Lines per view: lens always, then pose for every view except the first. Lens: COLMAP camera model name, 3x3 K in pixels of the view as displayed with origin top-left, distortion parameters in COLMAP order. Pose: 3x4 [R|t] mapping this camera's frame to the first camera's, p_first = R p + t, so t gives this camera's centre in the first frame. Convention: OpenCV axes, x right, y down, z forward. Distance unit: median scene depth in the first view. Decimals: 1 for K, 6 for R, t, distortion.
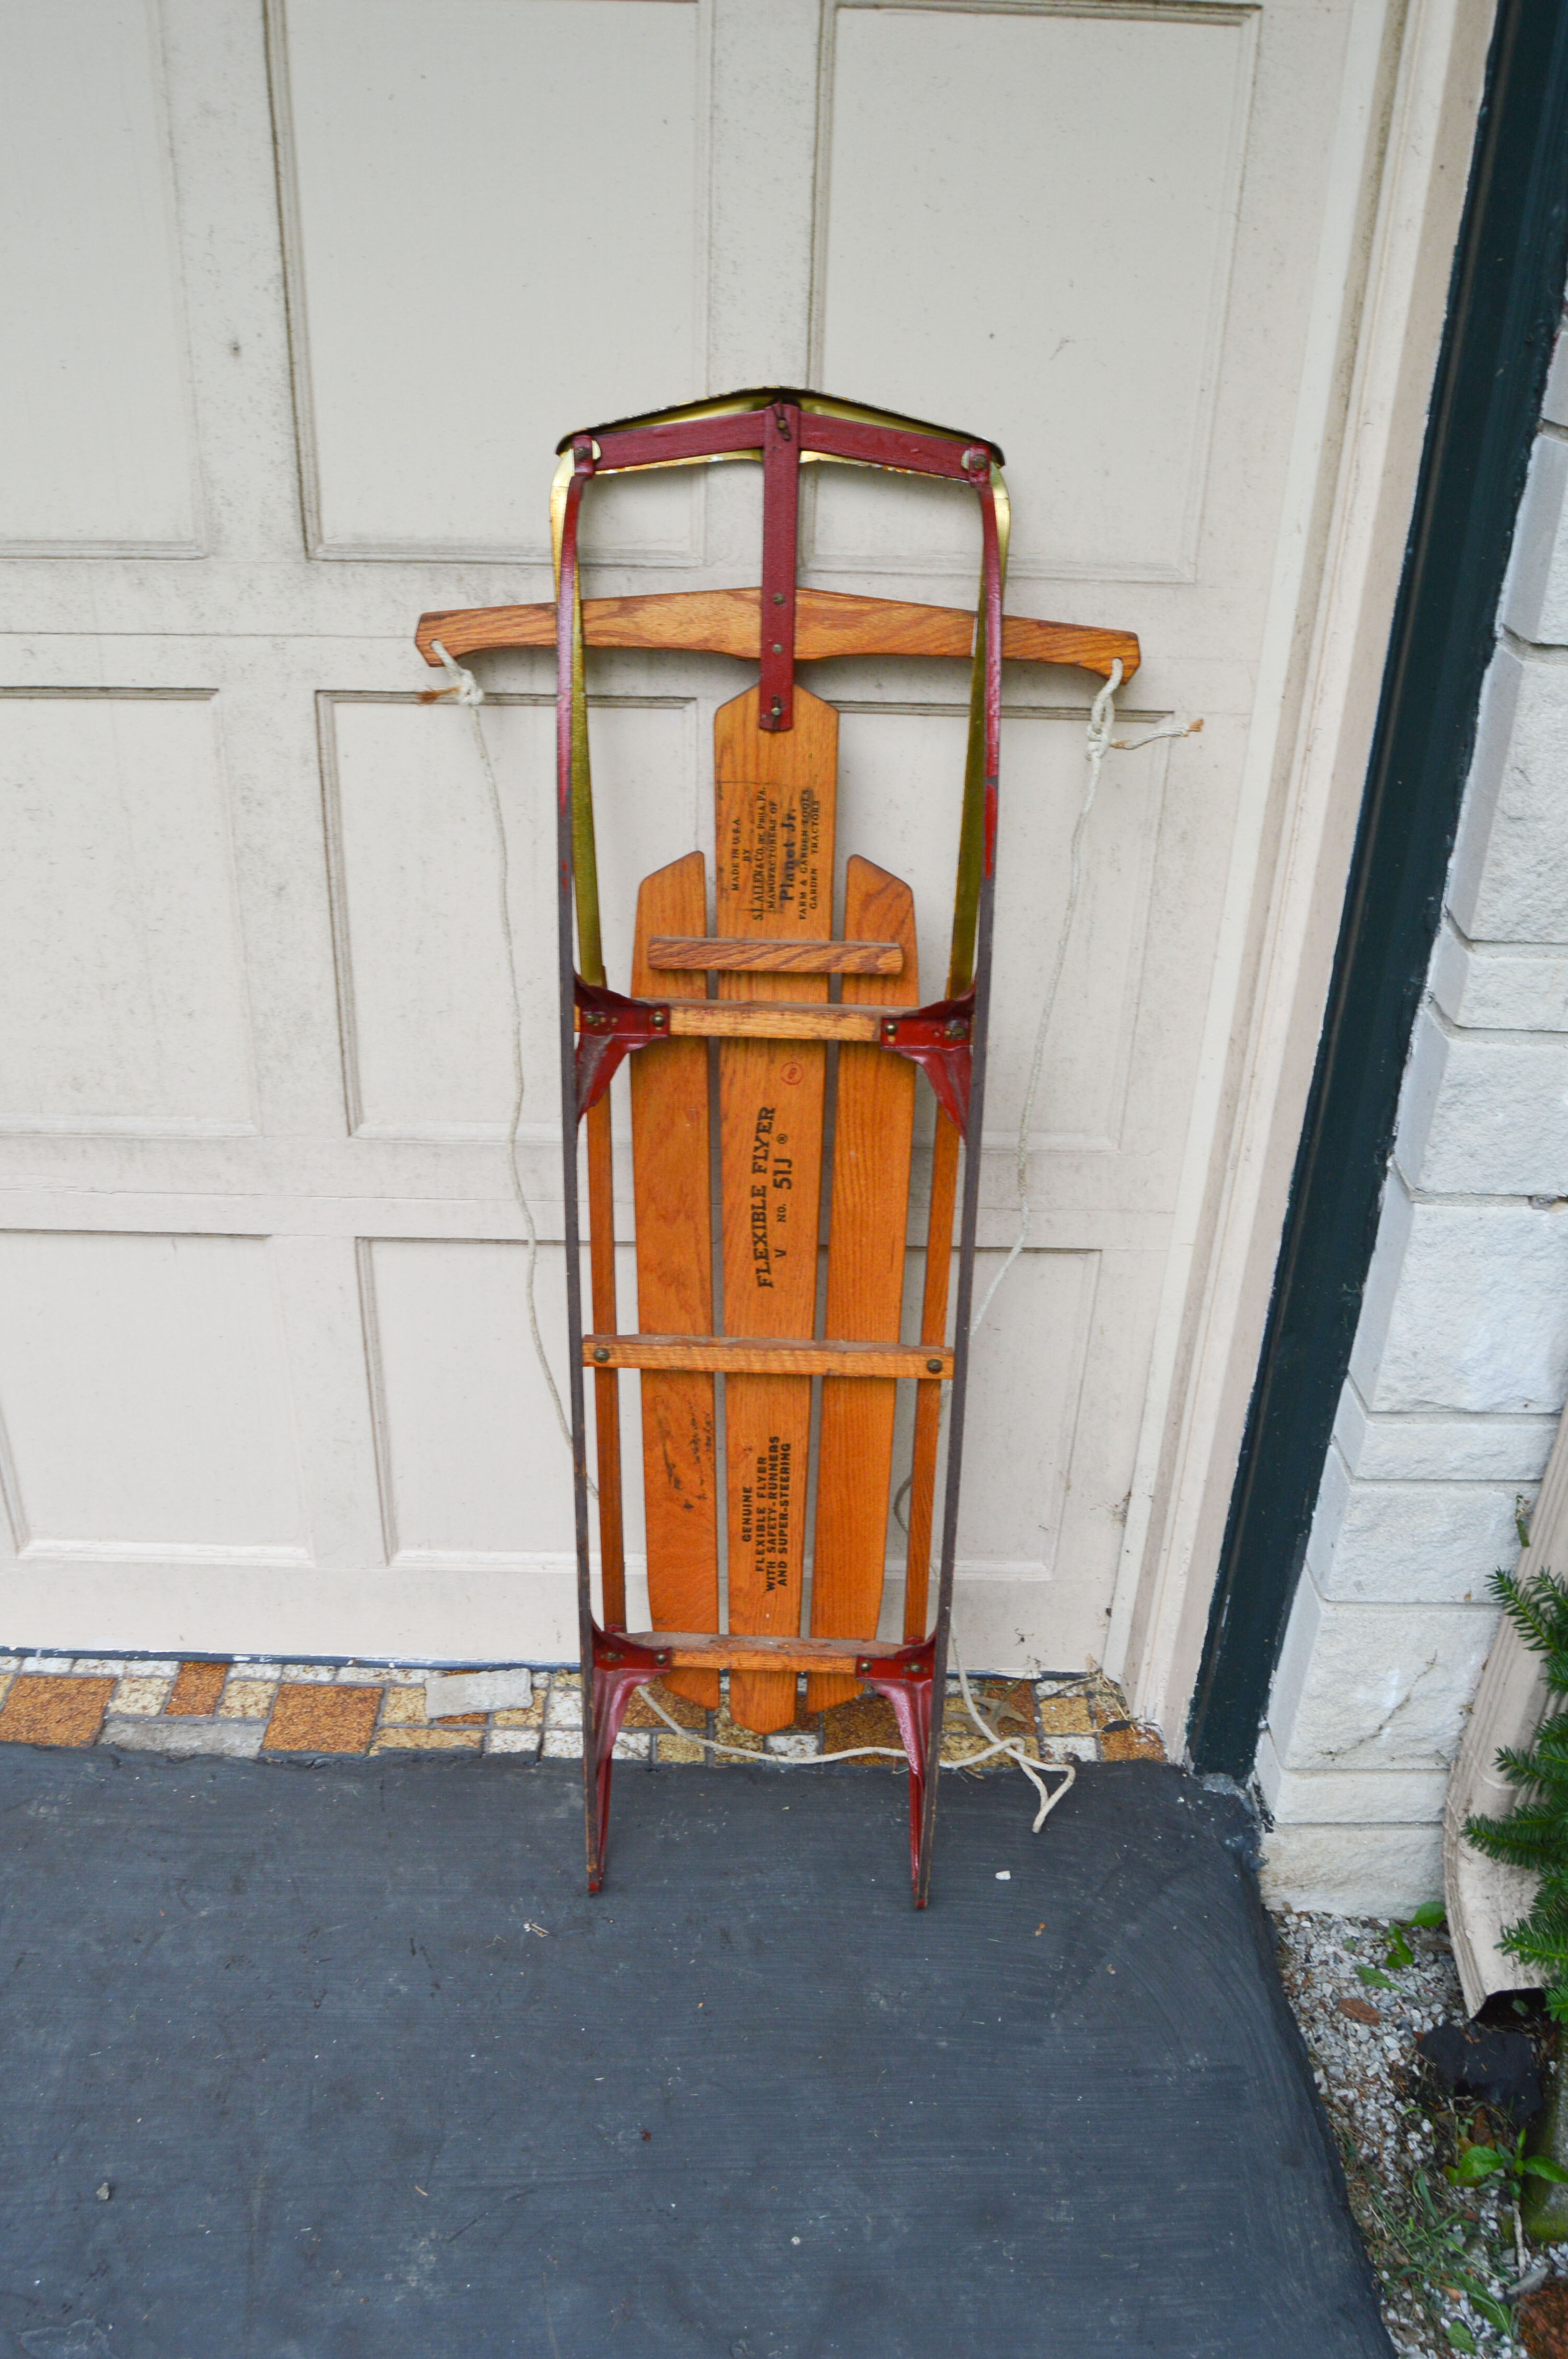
lens RADIAL K [[1879.3, 0, 774.5], [0, 1879.3, 1188.8], [0, 0, 1]] dist [-0.097418, 0.040621]
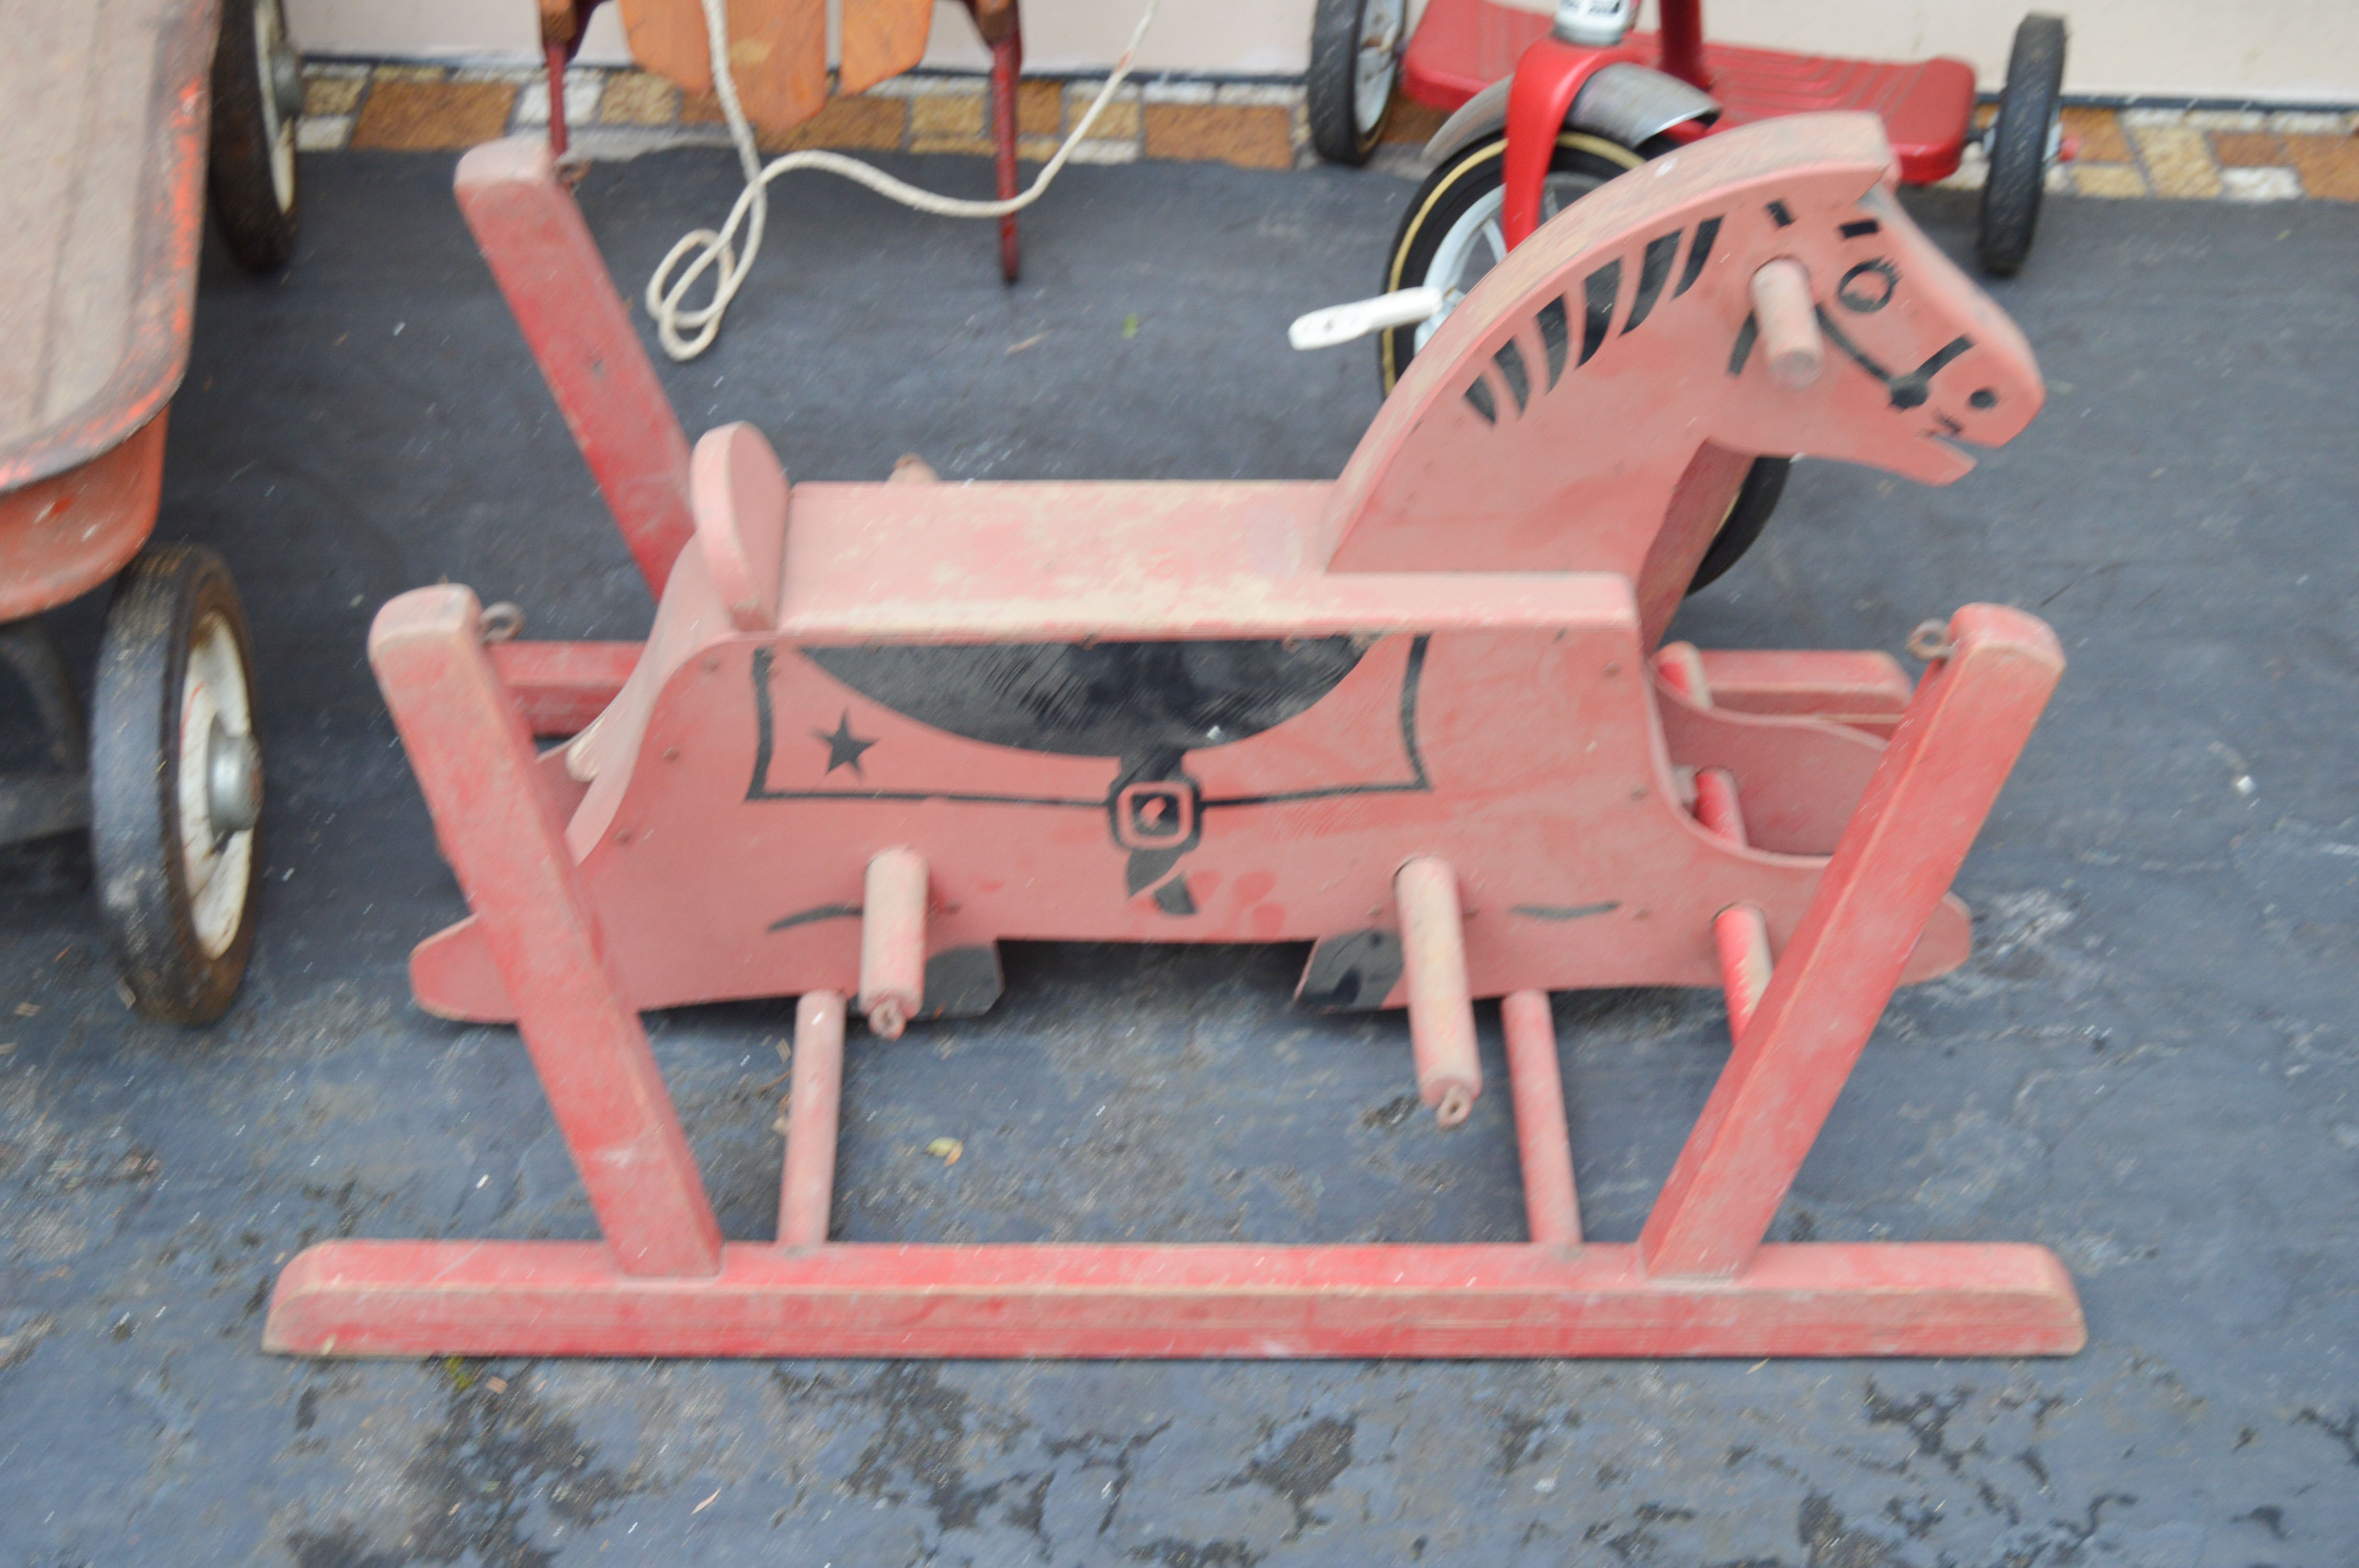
lens RADIAL K [[3603.2, 0, 1208.7], [0, 3603.2, 825.2], [0, 0, 1]] dist [-0.043287, 0.000000]
pose [[0.999958, -0.002544, 0.008775, -0.477660], [0.000700, 0.978967, 0.204016, 0.303770], [-0.009109, -0.204002, 0.978928, -0.469093]]
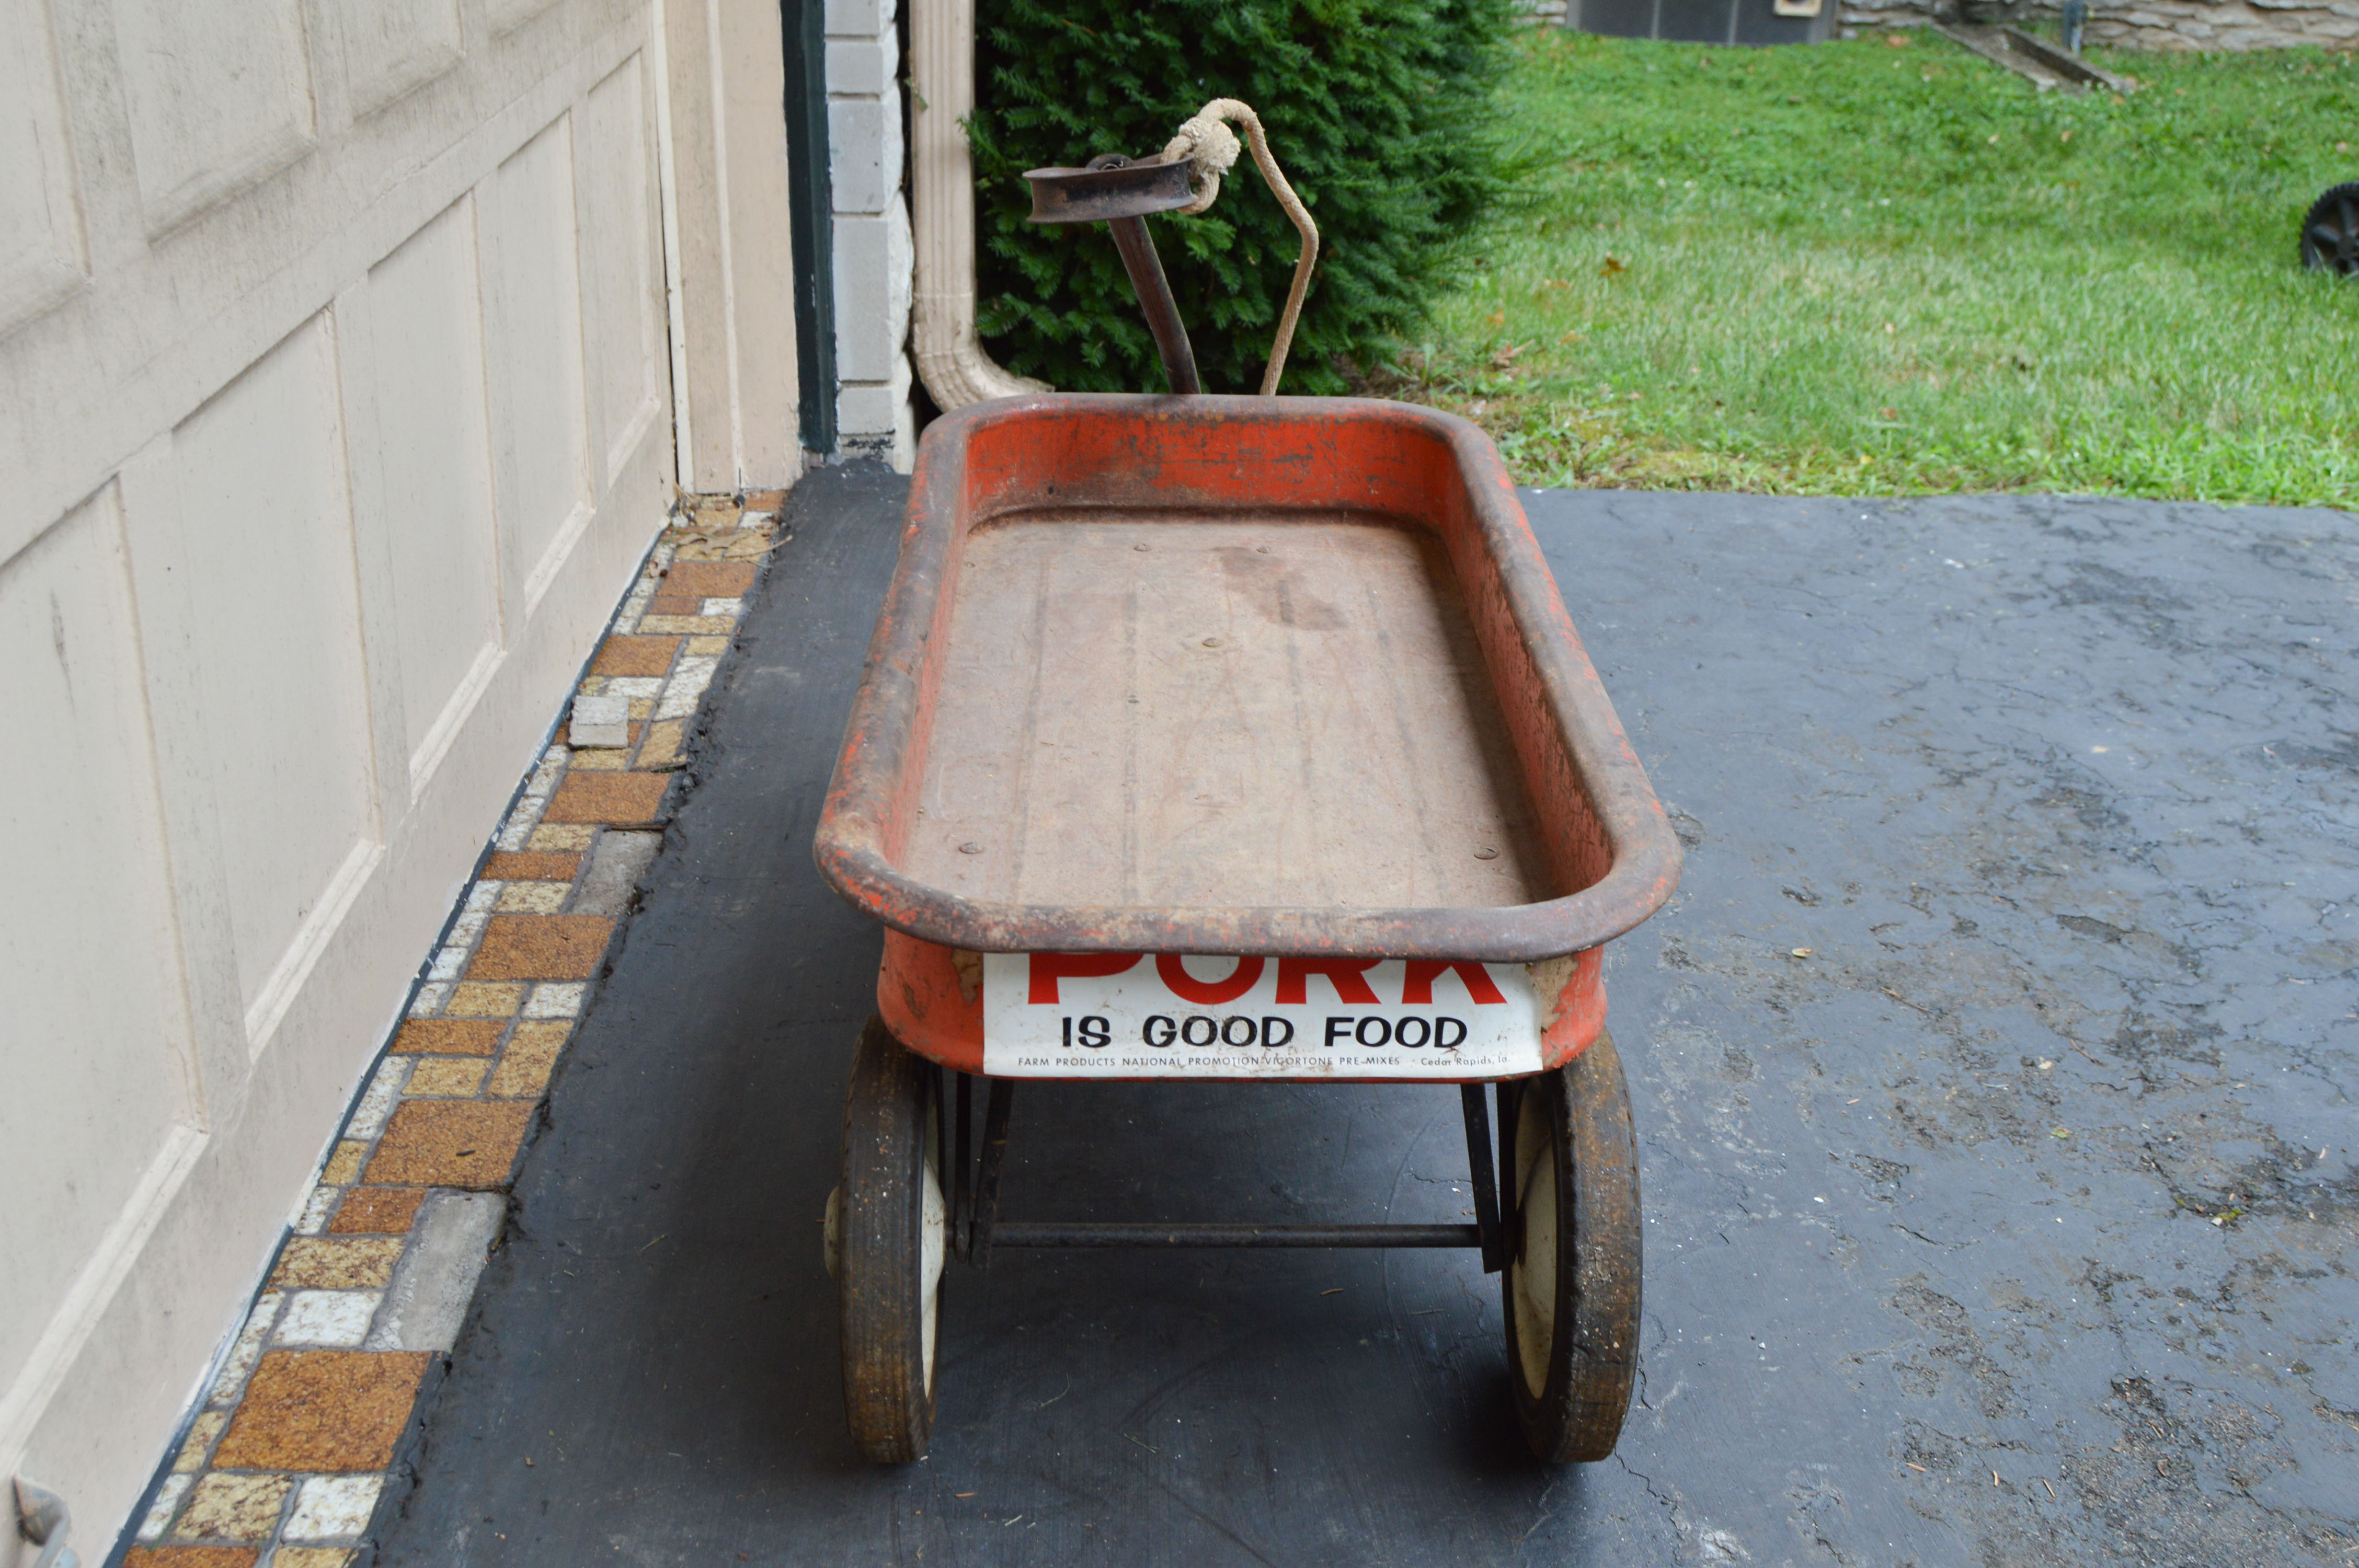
lens RADIAL K [[2502.5, 0, 1244.0], [0, 2502.5, 758.2], [0, 0, 1]] dist [-0.066040, 0.000000]
pose [[-0.030235, -0.431808, 0.901459, -1.500822], [0.460381, 0.794496, 0.396013, -0.056331], [-0.887206, 0.426988, 0.174774, 0.626545]]
